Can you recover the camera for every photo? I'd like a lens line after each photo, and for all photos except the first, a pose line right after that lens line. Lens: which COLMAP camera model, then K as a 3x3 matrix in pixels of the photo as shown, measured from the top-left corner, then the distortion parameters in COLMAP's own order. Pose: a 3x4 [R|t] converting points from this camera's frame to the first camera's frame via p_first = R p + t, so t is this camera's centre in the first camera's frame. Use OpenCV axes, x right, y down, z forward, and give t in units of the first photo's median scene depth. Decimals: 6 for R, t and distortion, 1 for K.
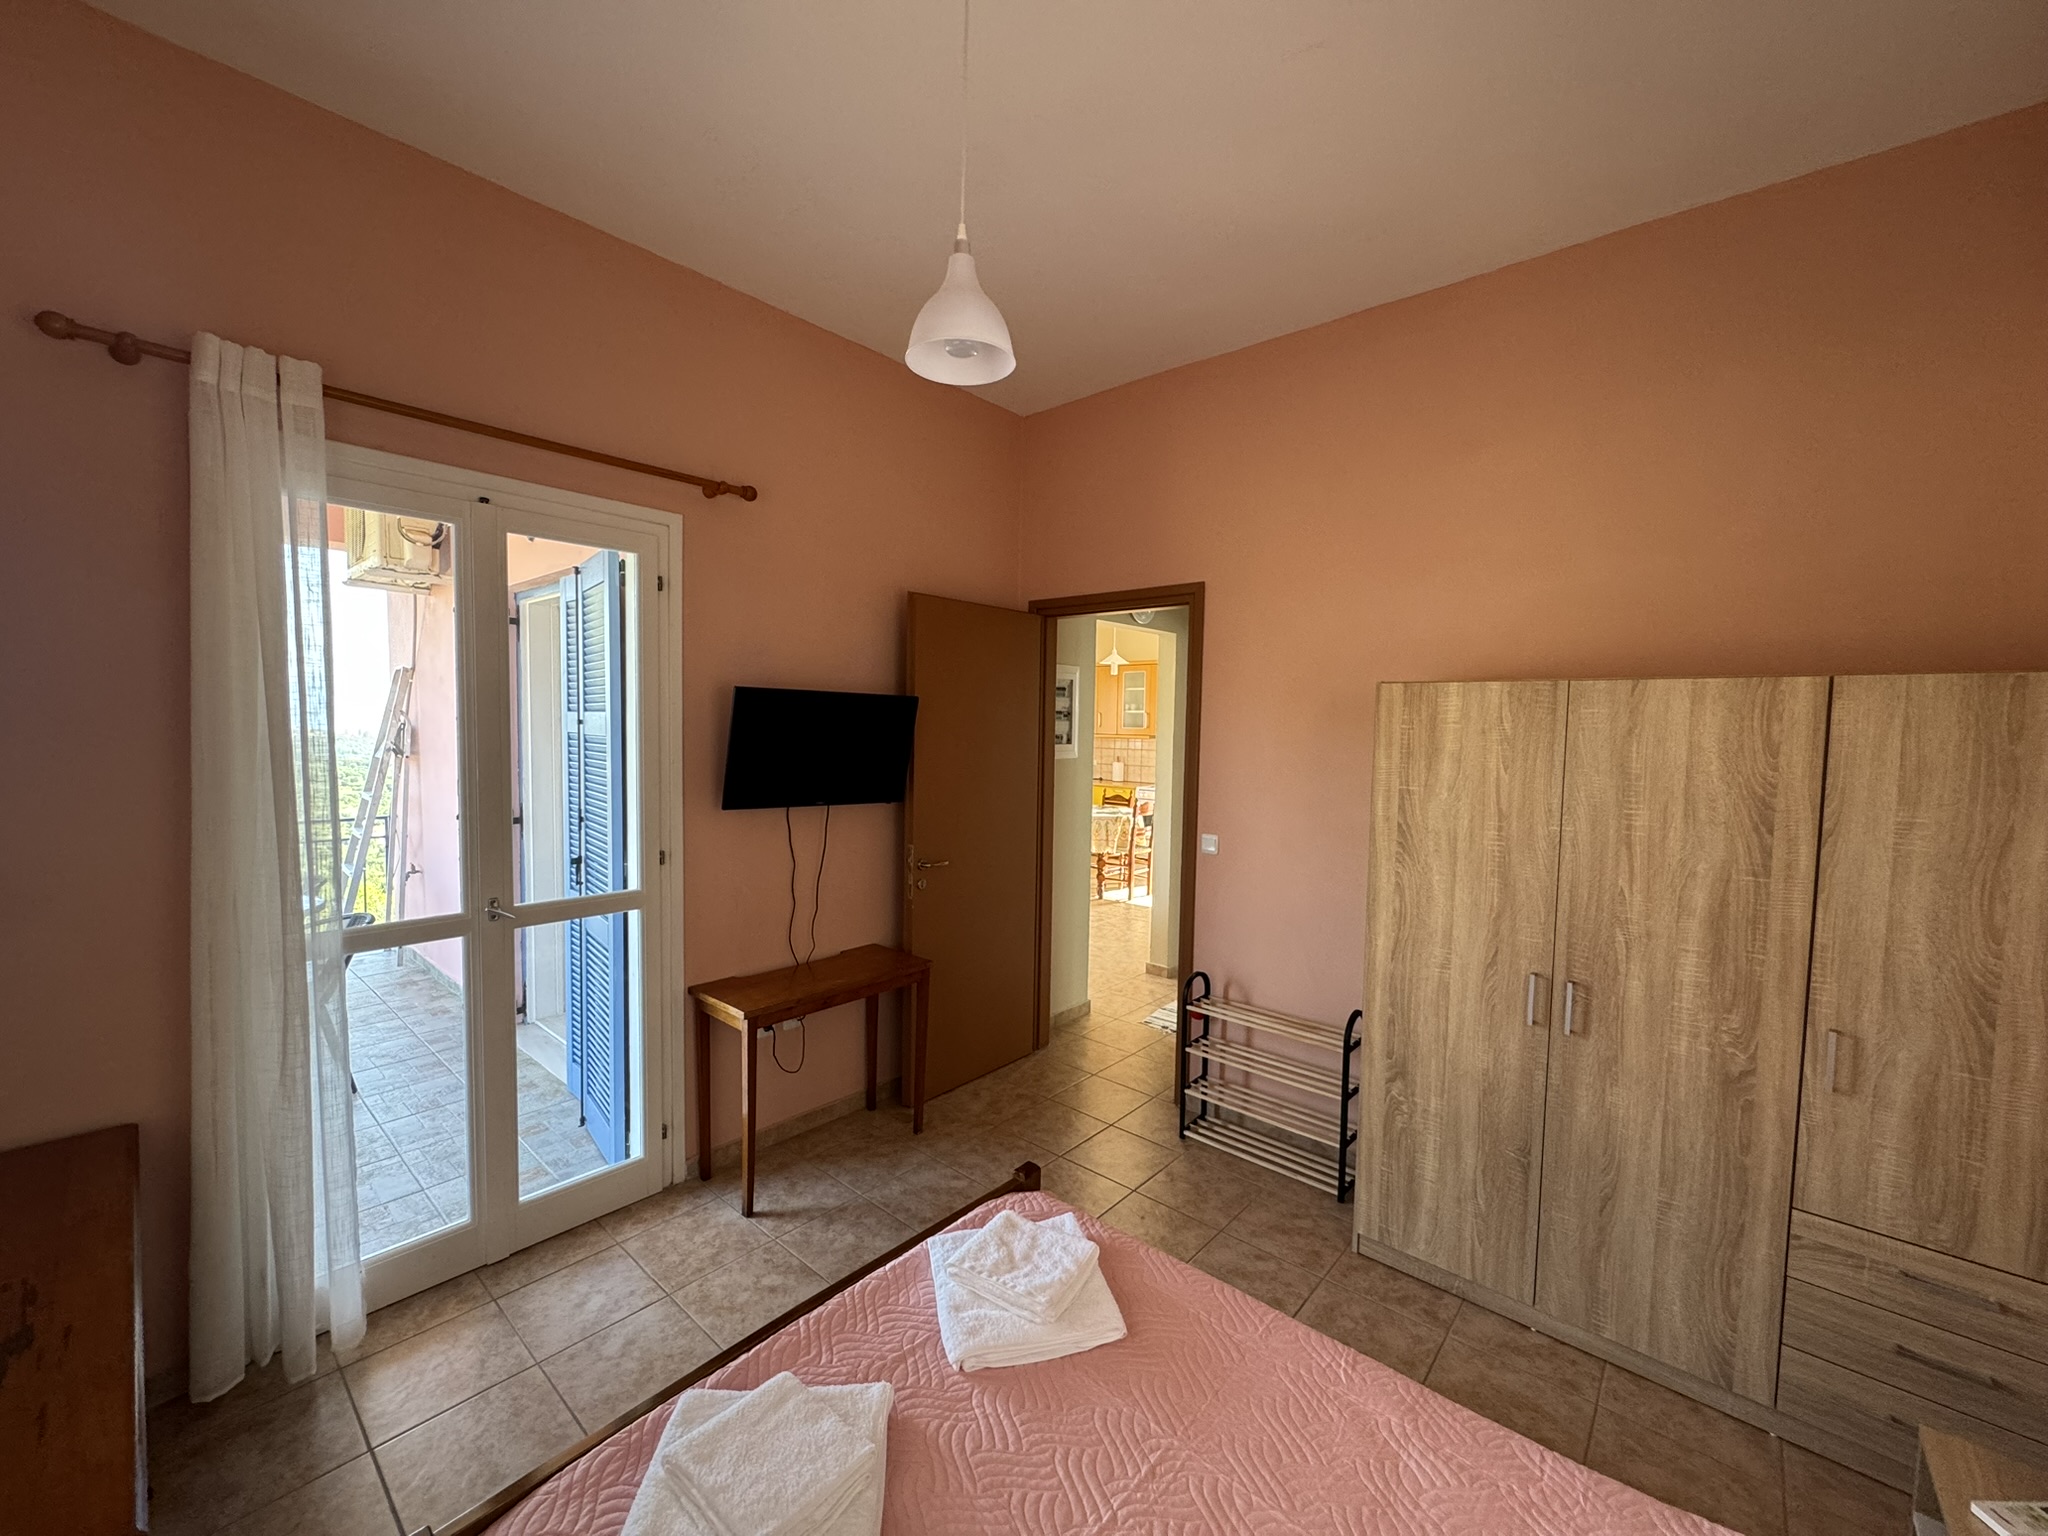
lens RADIAL K [[818.9, 0, 1029.7], [0, 818.9, 771.4], [0, 0, 1]] dist [-0.001555, -0.000672]
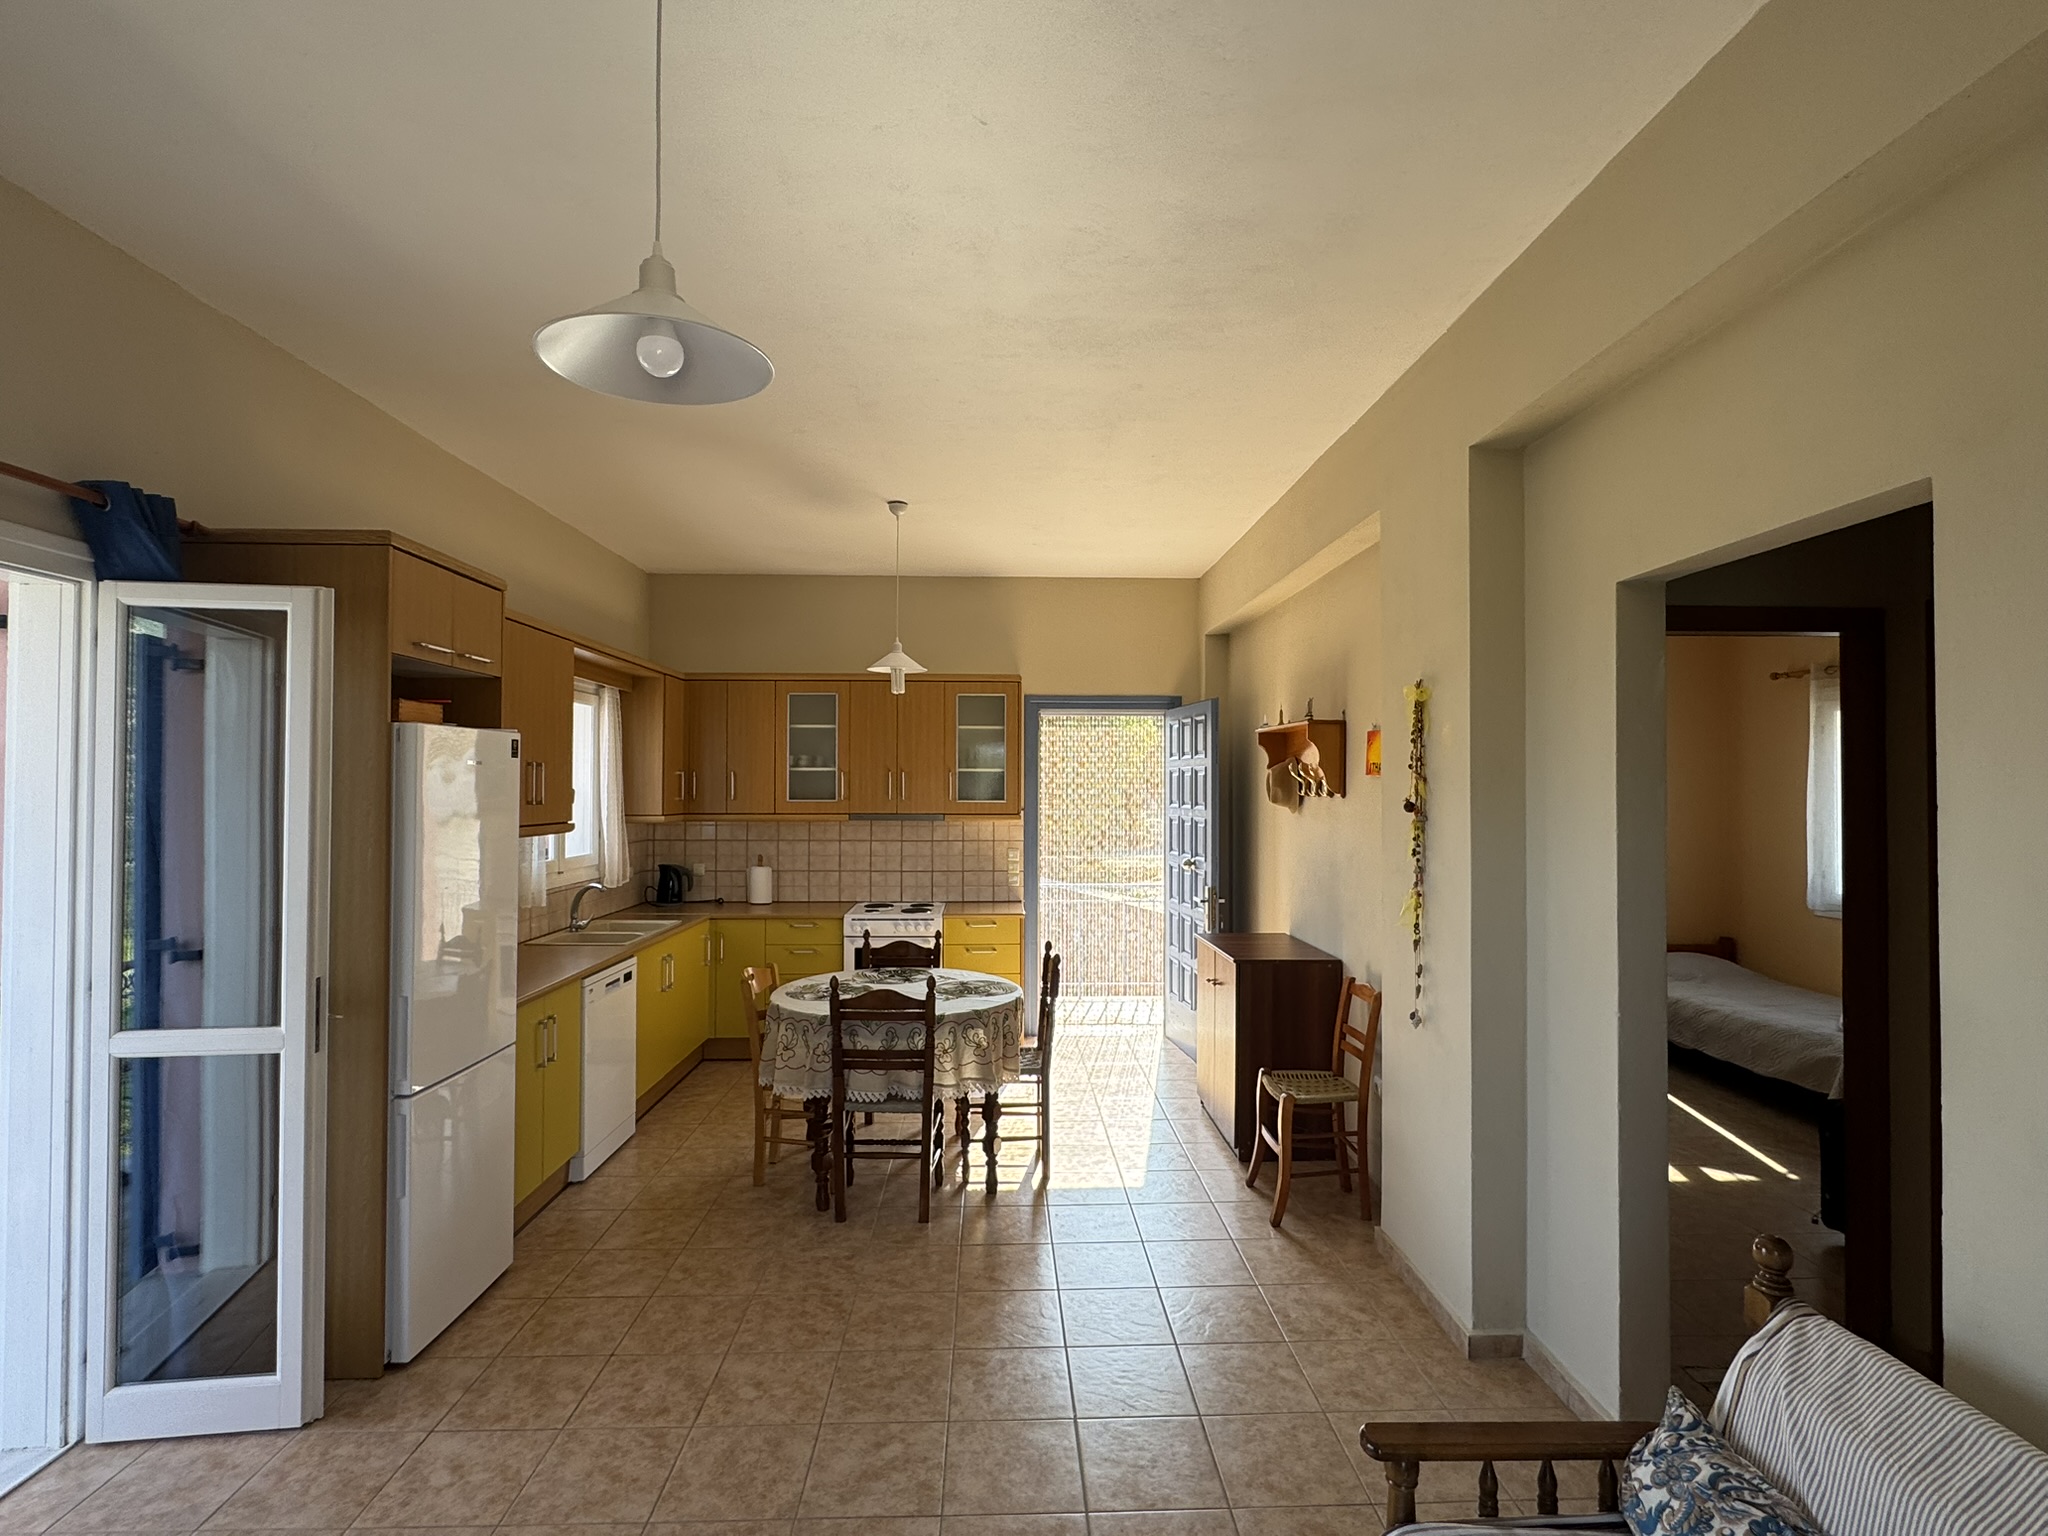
lens RADIAL K [[991.9, 0, 1024.5], [0, 991.9, 769.3], [0, 0, 1]] dist [0.003775, -0.001741]
pose [[0.737890, -0.002569, 0.674916, -0.198127], [0.046810, 0.997779, -0.047380, -0.035708], [-0.673296, 0.066554, 0.736372, 0.430671]]
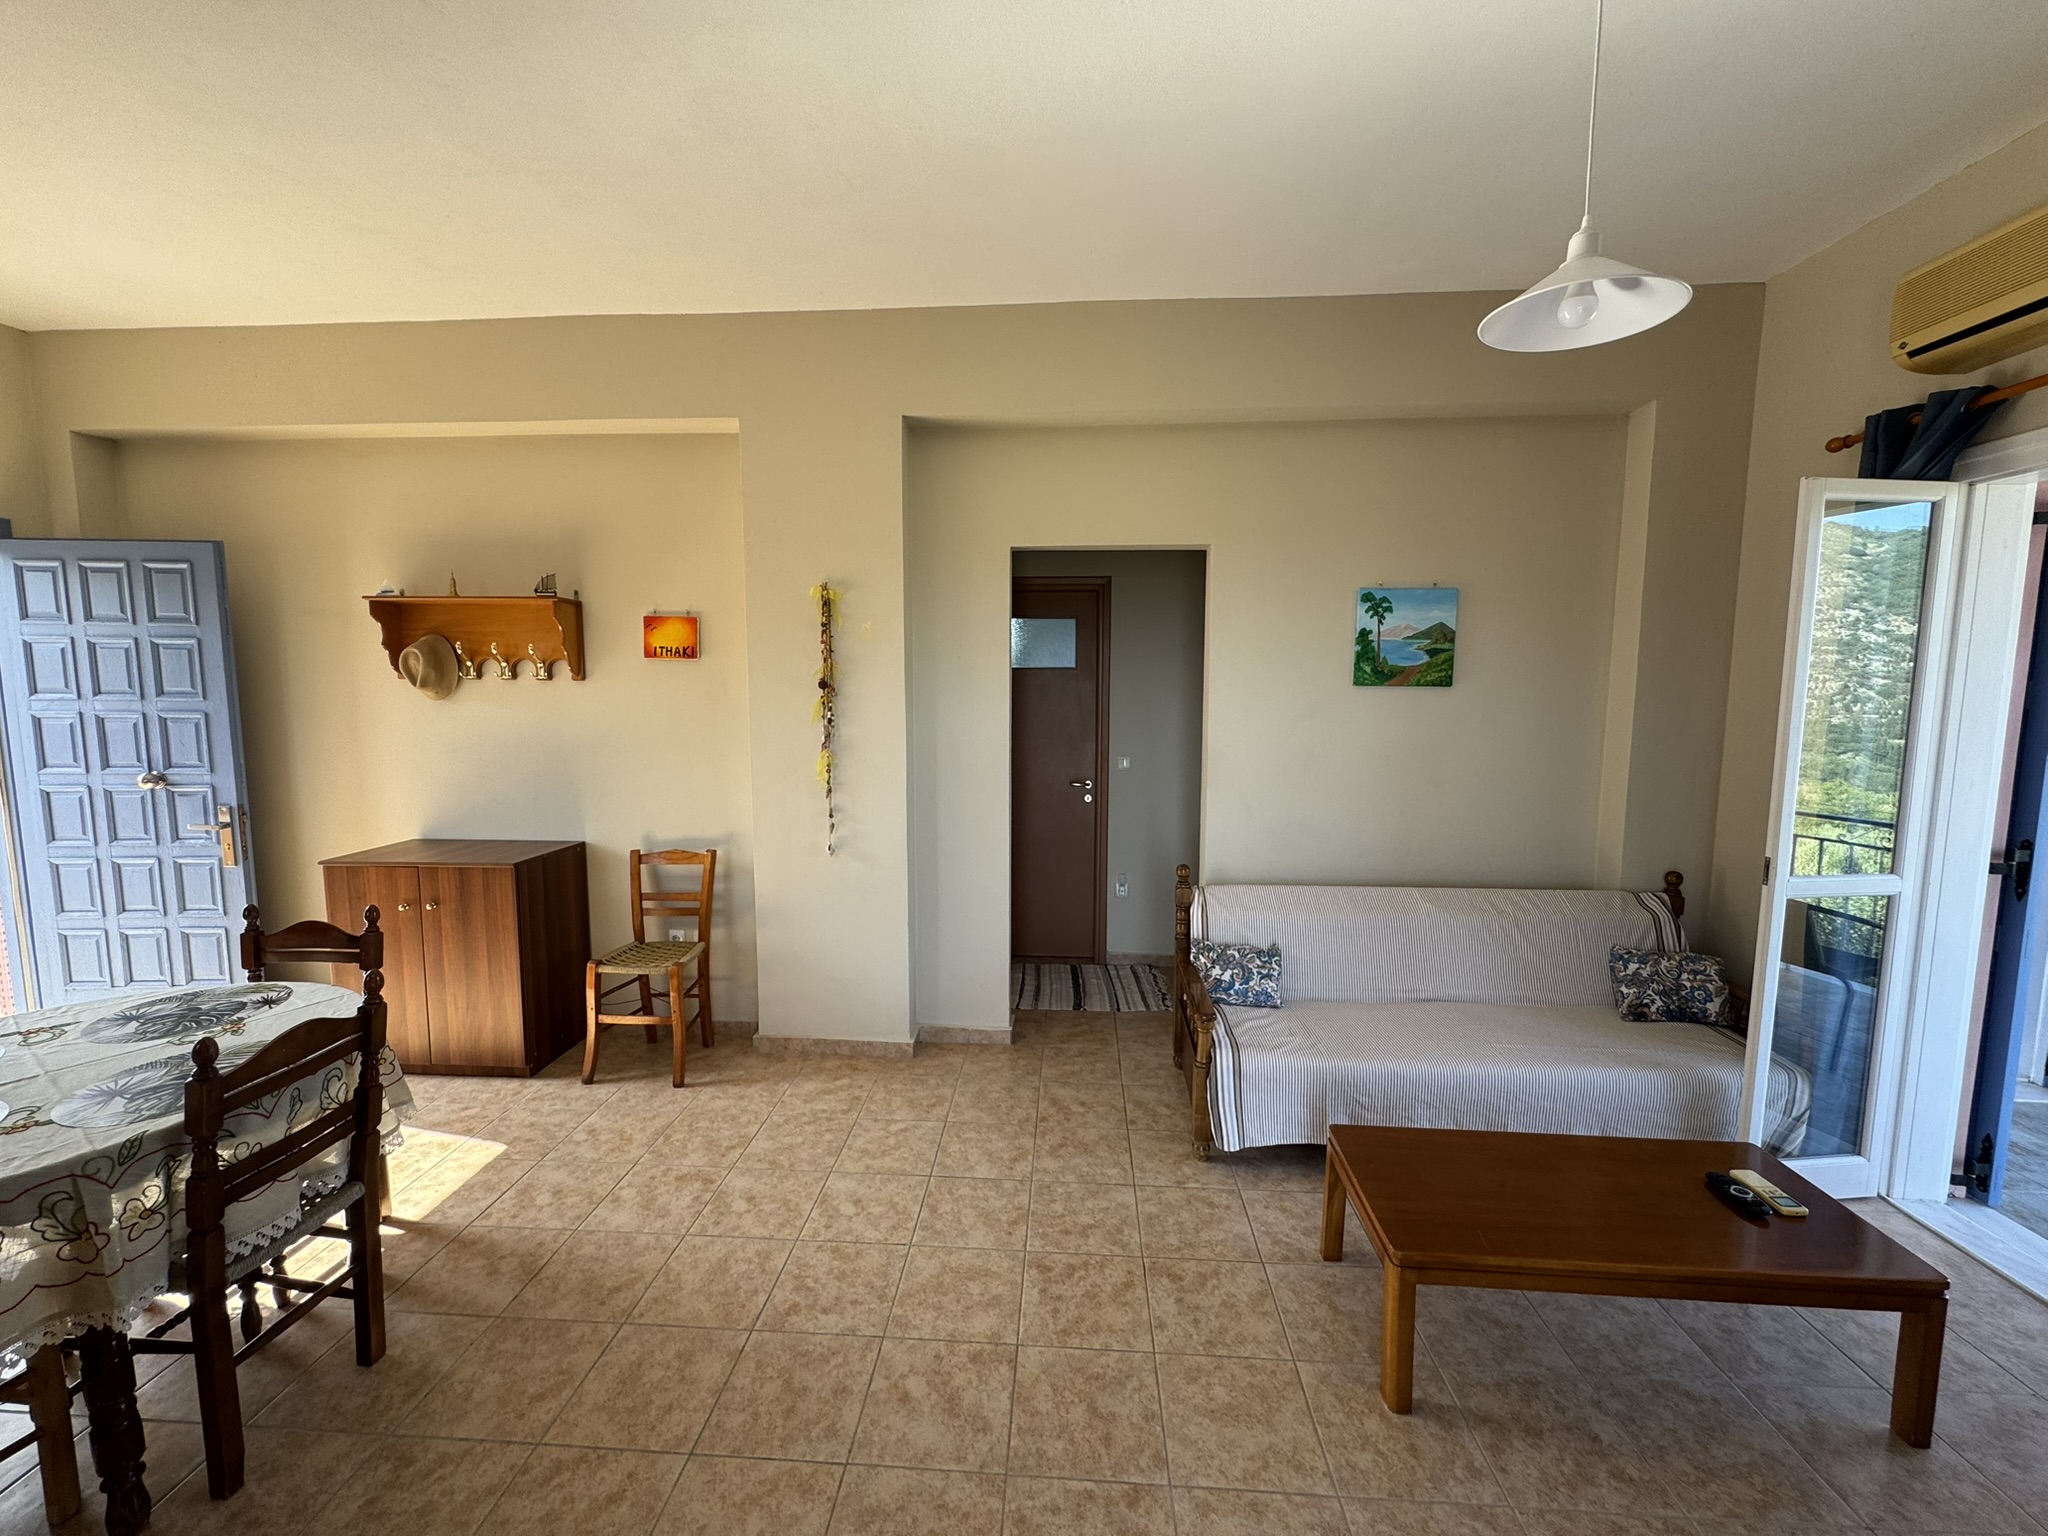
lens RADIAL K [[818.9, 0, 1028.3], [0, 818.9, 770.4], [0, 0, 1]] dist [-0.001555, -0.000672]
pose [[-0.604356, -0.099102, 0.790527, -0.204720], [0.032849, 0.988290, 0.149007, -0.045328], [-0.796037, 0.116021, -0.594024, 0.721539]]
